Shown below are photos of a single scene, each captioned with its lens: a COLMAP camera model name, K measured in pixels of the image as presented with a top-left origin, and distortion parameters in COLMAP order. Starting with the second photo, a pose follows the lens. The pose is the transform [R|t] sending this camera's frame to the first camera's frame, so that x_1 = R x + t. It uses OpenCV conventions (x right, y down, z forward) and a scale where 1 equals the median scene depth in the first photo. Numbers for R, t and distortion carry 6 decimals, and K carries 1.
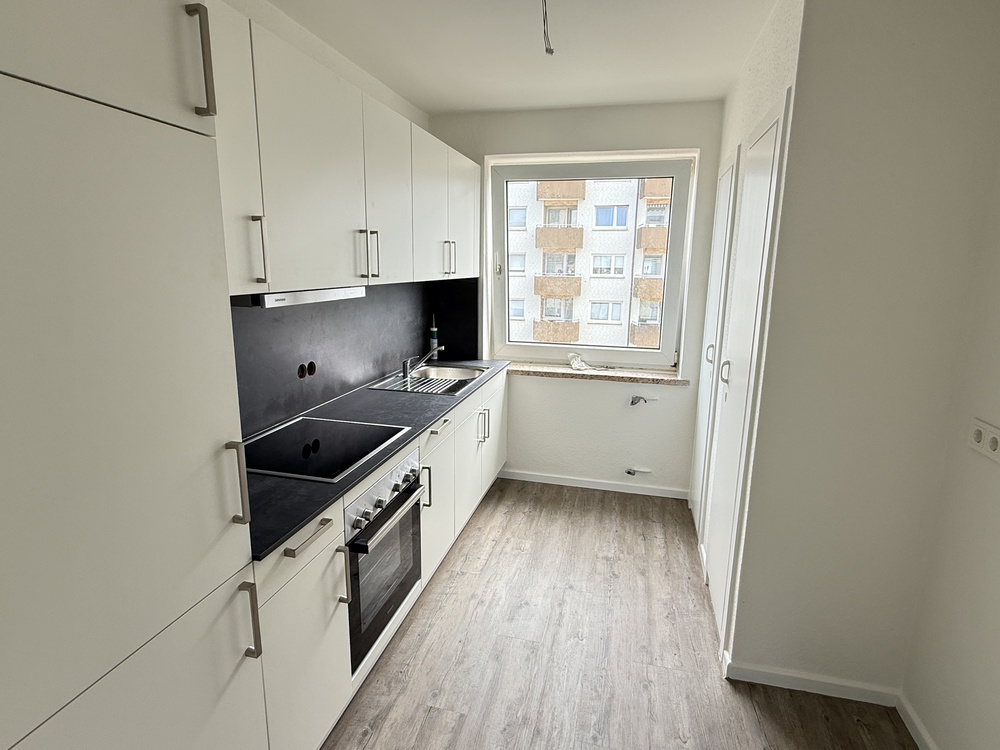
lens RADIAL K [[529.6, 0, 496.9], [0, 529.6, 374.6], [0, 0, 1]] dist [0.001365, 0.001171]
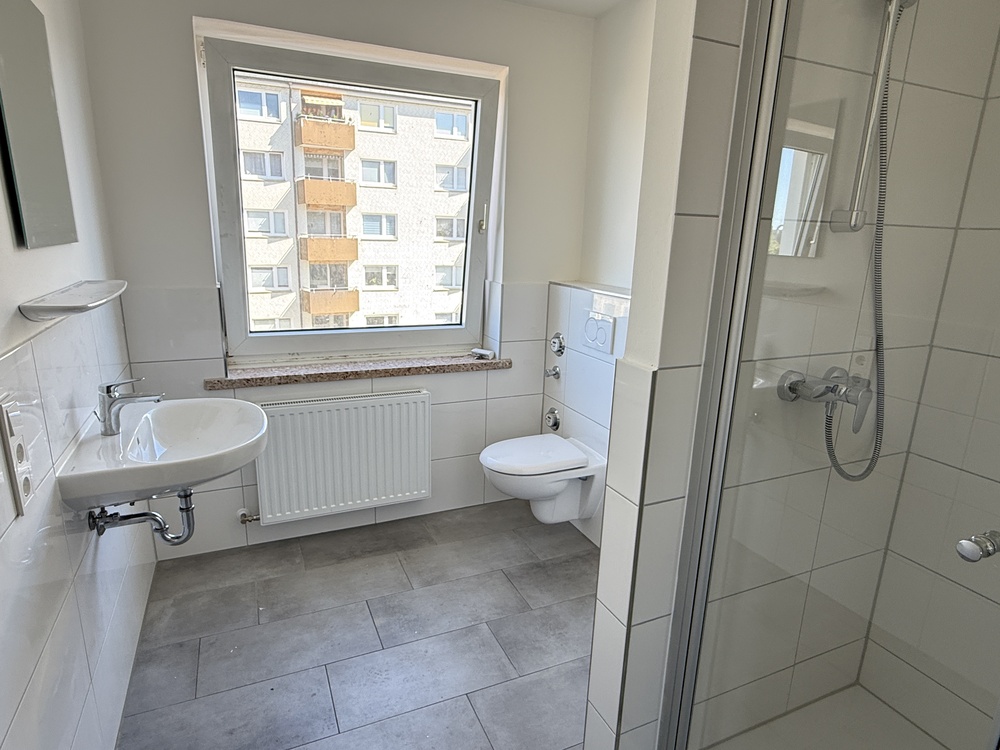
lens RADIAL K [[558.3, 0, 501.9], [0, 558.3, 375.4], [0, 0, 1]] dist [0.004677, 0.000807]
pose [[0.817994, -0.132925, 0.559658, -0.117465], [0.099018, 0.990949, 0.090638, -0.041986], [-0.566641, -0.018725, 0.823752, 0.254440]]
